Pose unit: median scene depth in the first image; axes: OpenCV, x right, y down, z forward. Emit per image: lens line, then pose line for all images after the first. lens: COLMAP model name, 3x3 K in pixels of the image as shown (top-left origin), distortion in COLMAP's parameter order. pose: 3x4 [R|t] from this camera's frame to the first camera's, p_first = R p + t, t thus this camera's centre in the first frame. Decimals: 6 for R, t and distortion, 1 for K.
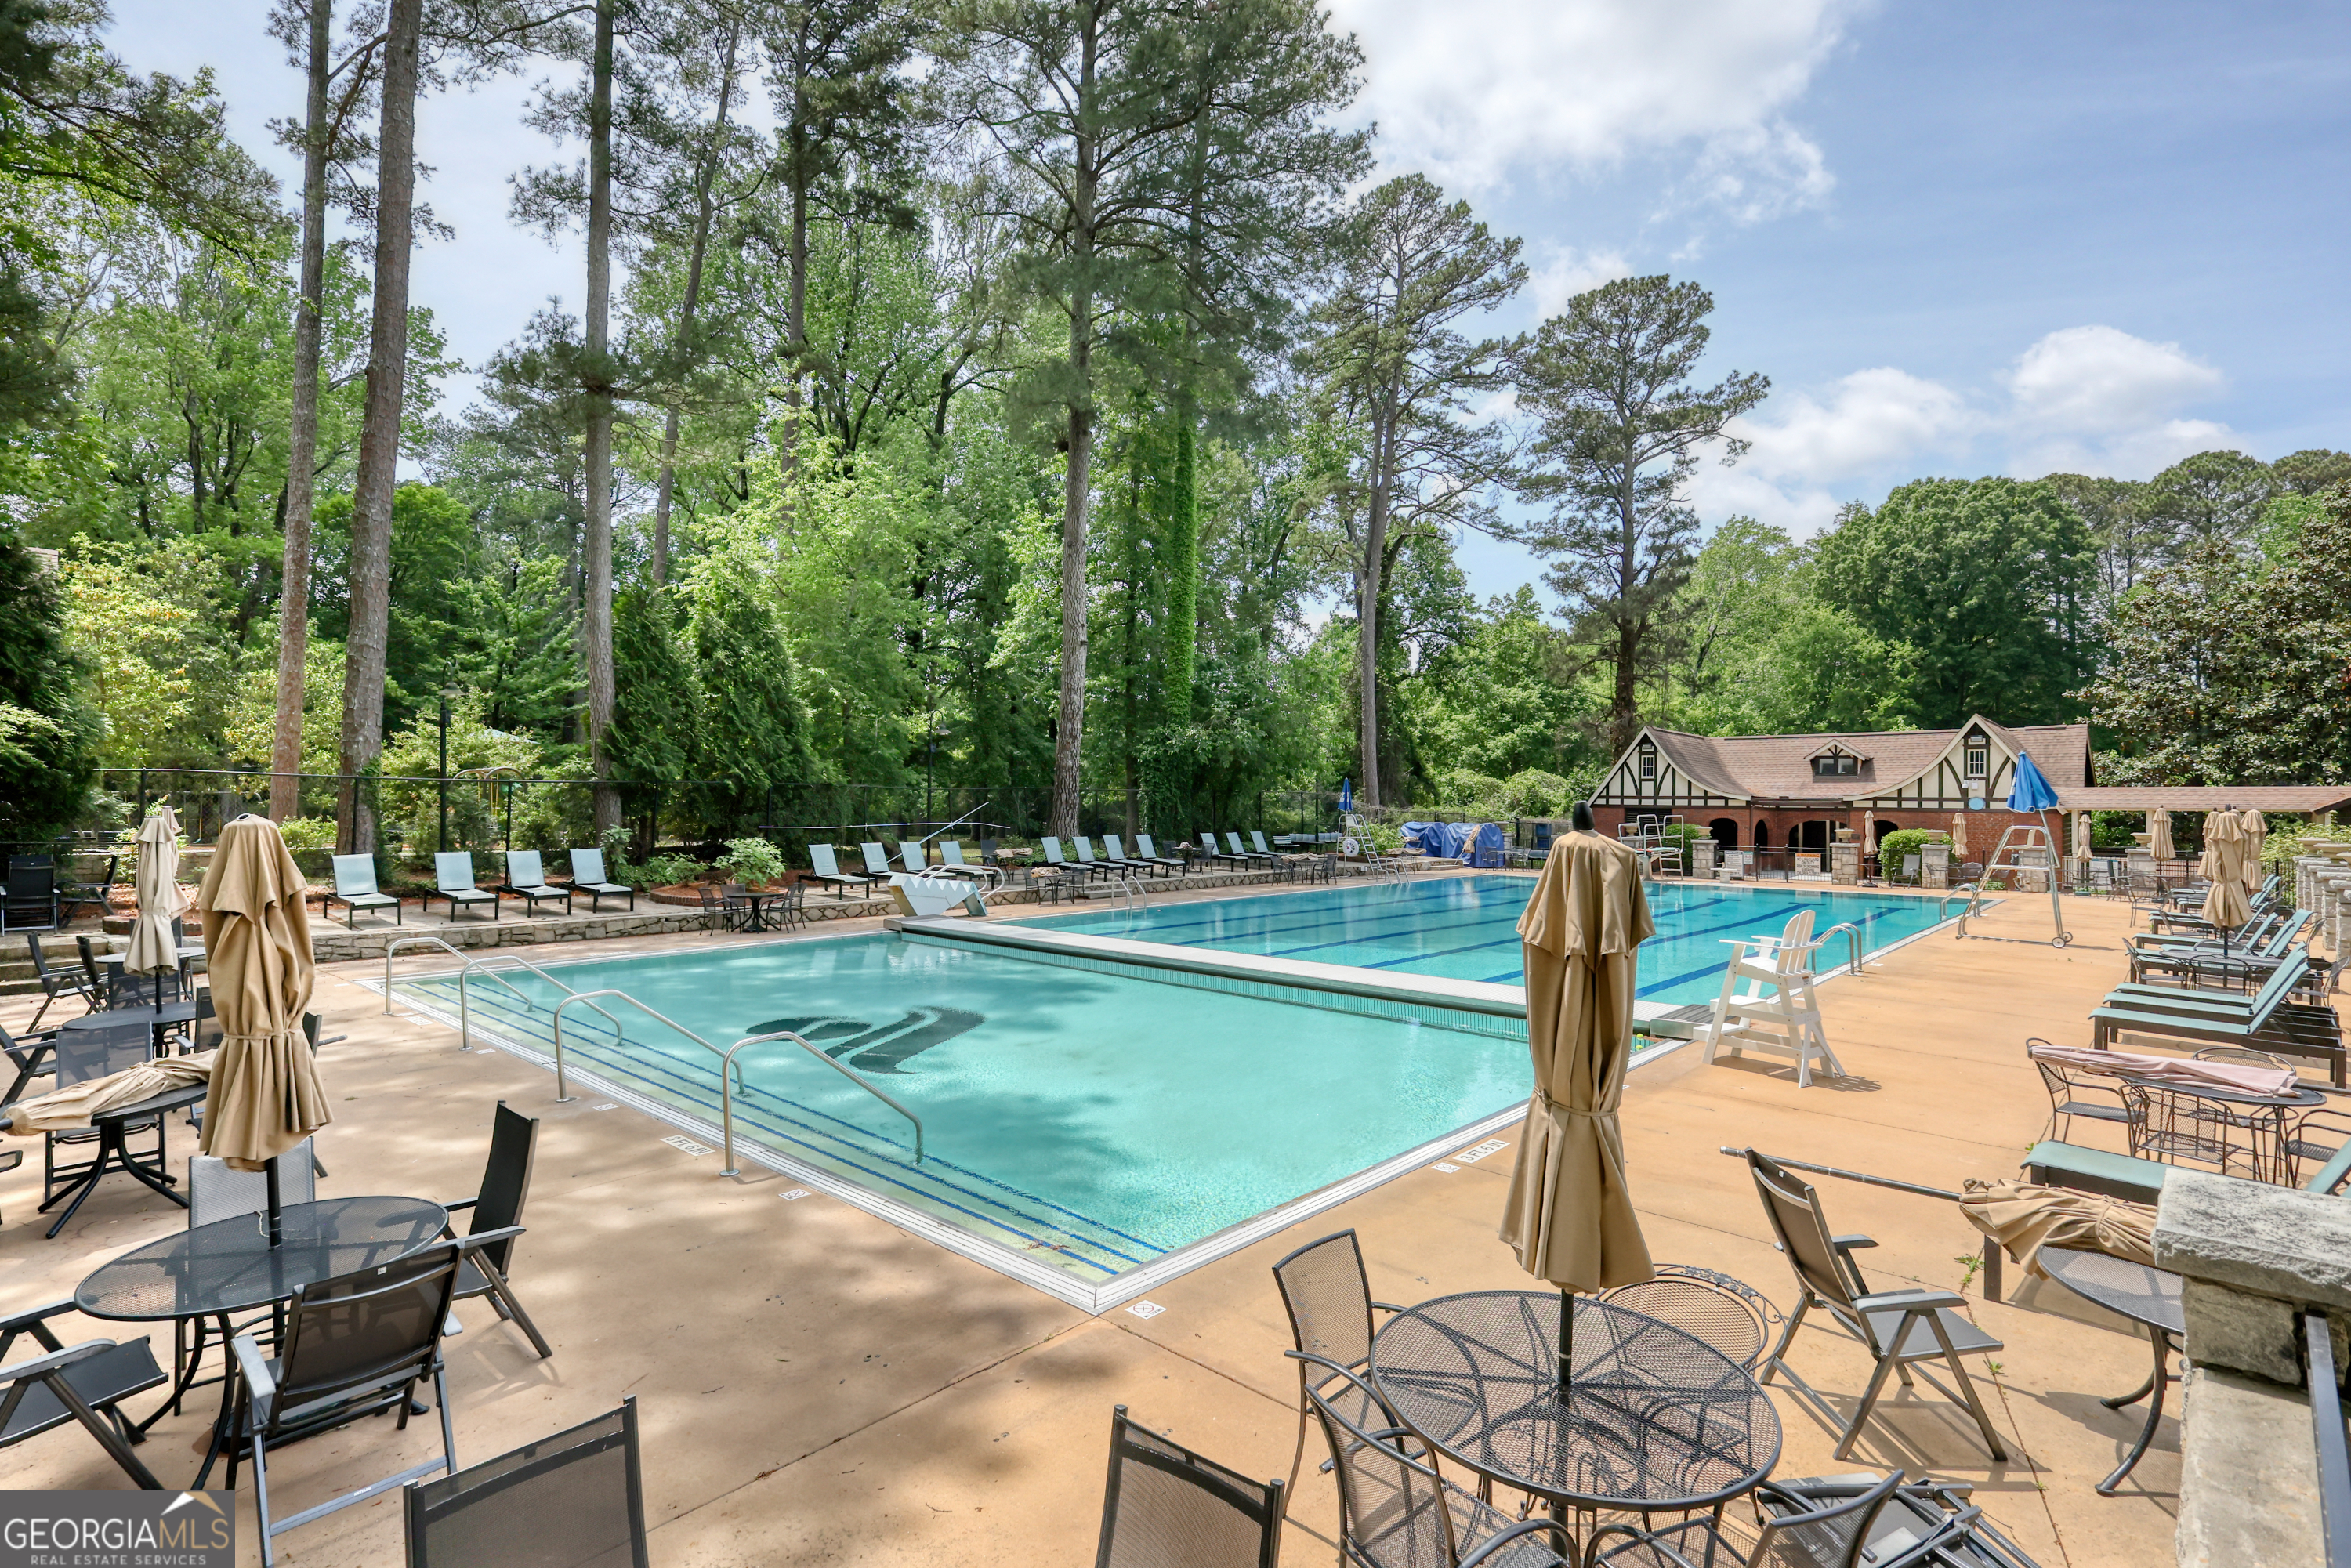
lens RADIAL K [[1141.5, 0, 1175.7], [0, 1141.5, 789.1], [0, 0, 1]] dist [-0.001775, -0.000273]
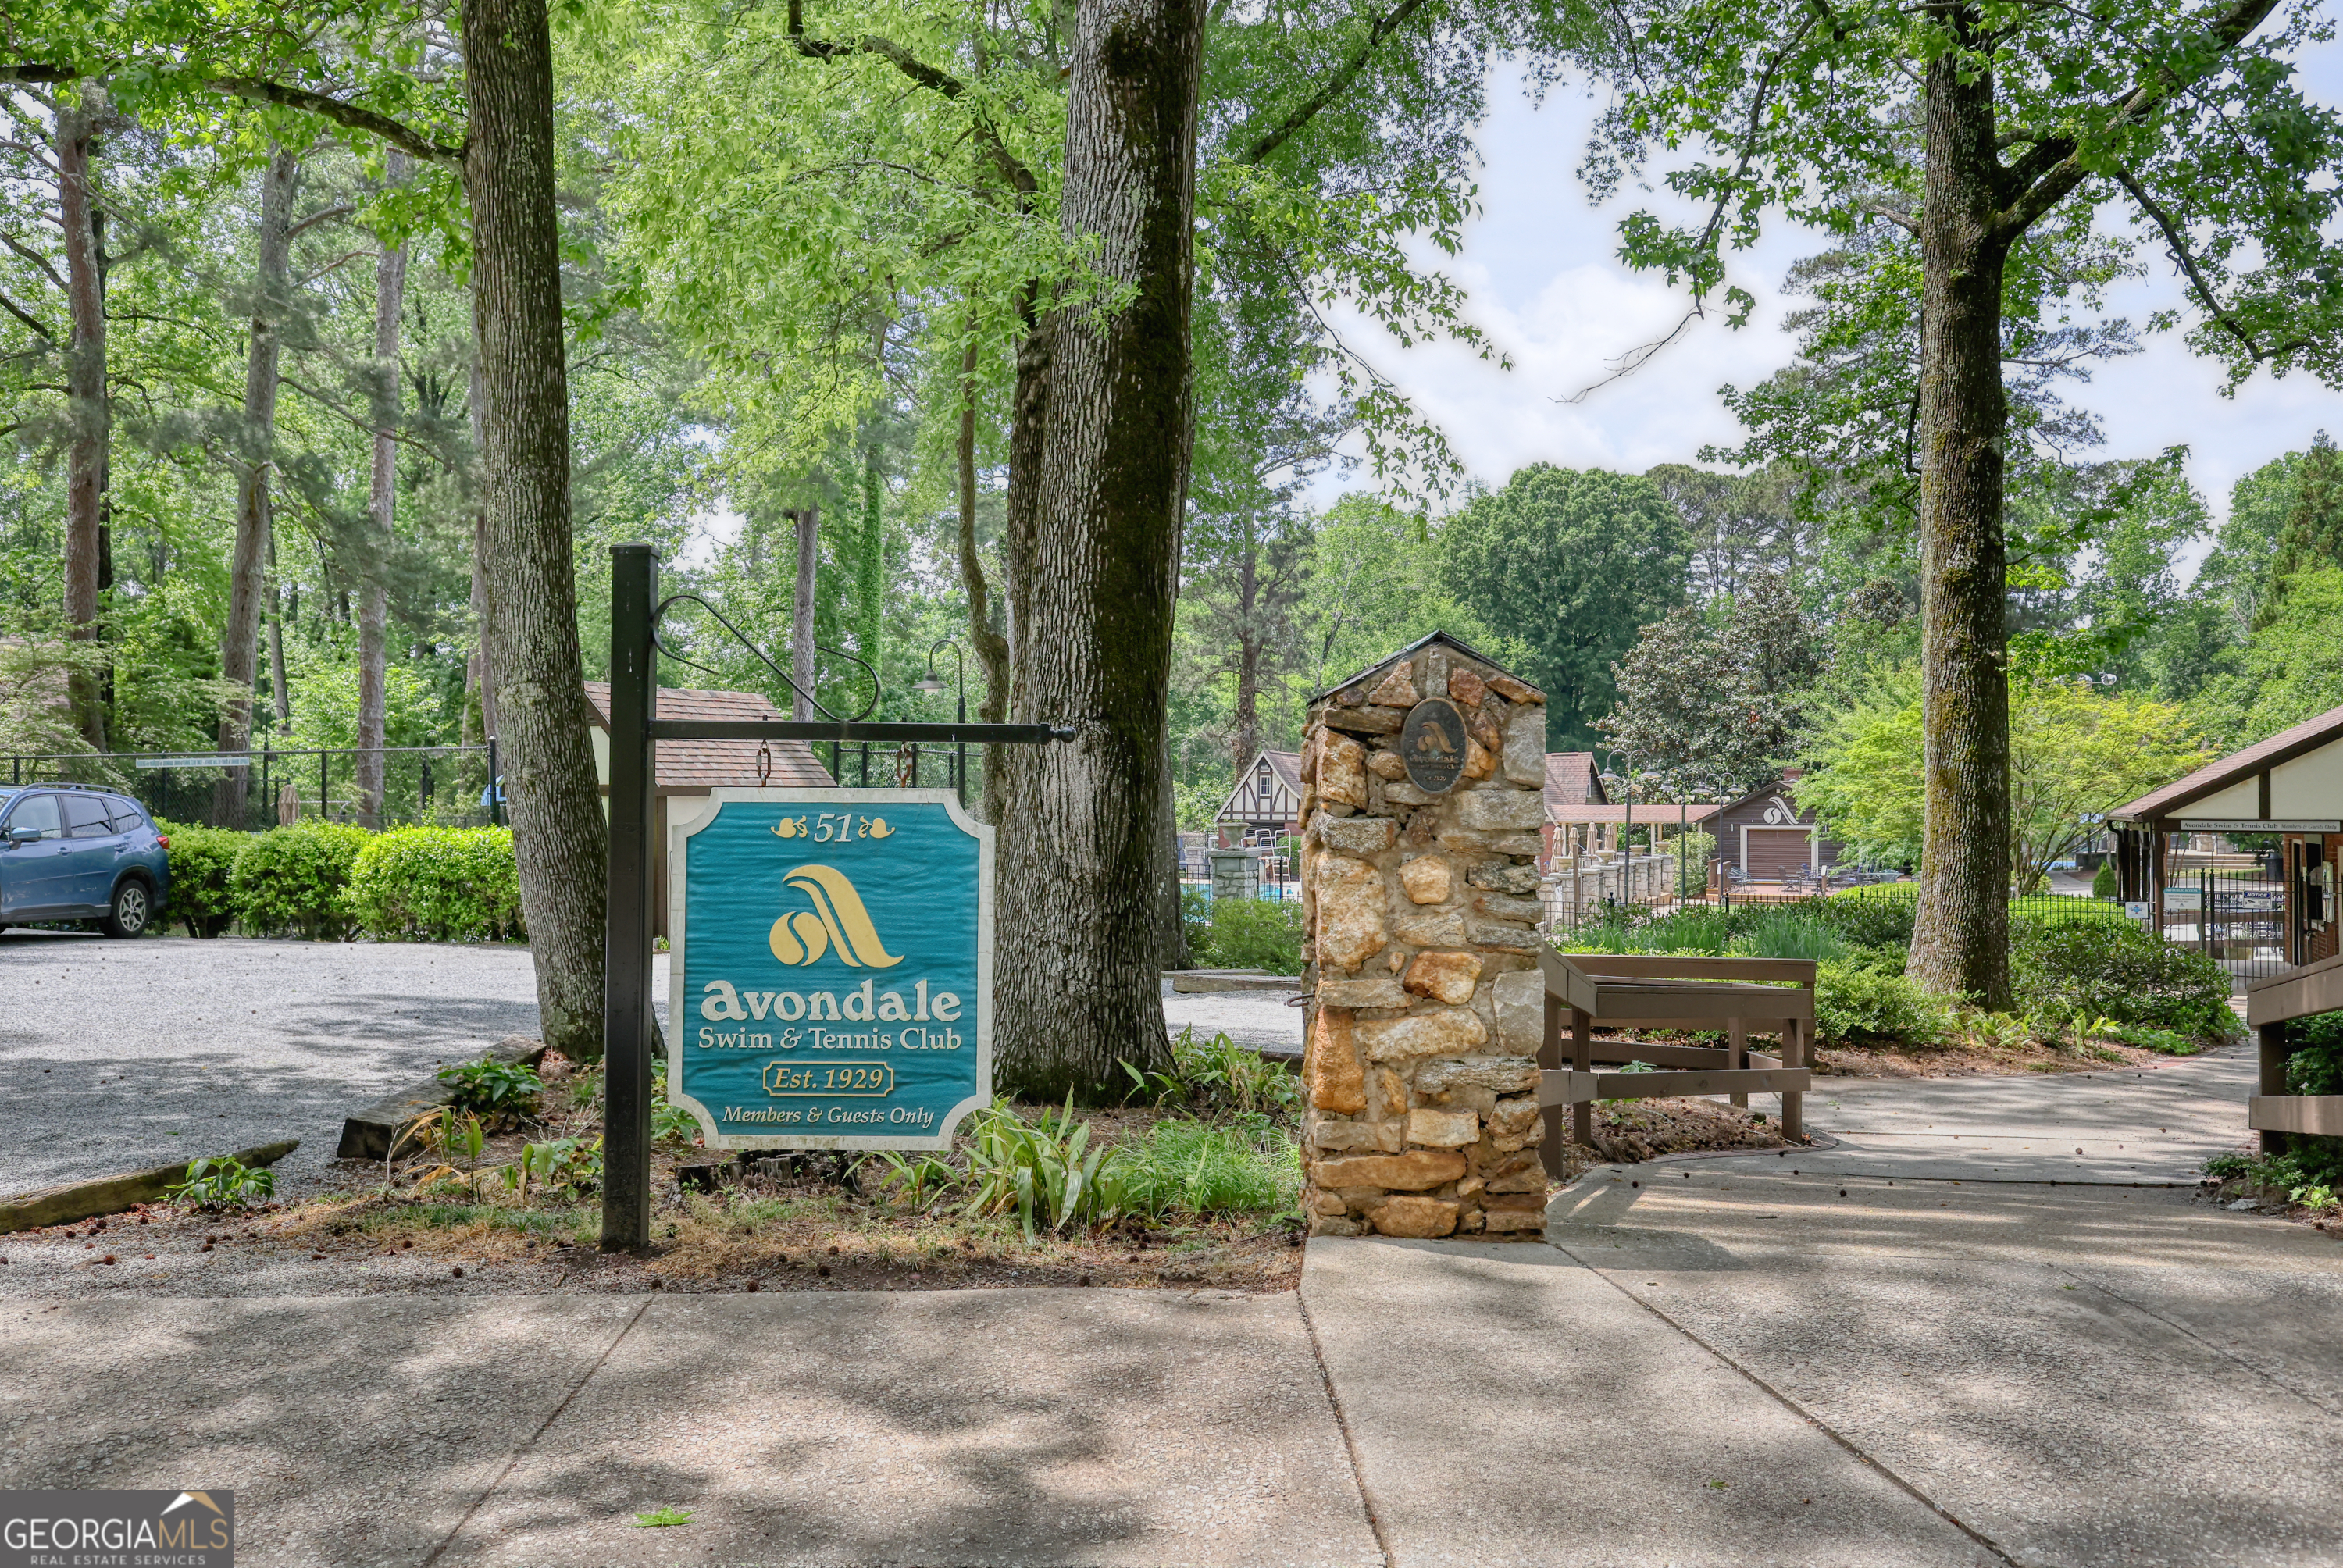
lens RADIAL K [[1819.1, 0, 1171.6], [0, 1819.1, 782.6], [0, 0, 1]] dist [0.001868, 0.000193]
pose [[0.945433, -0.003360, 0.325799, -0.181512], [0.002161, 0.999989, 0.004043, -0.020900], [-0.325809, -0.003119, 0.945431, -0.468298]]
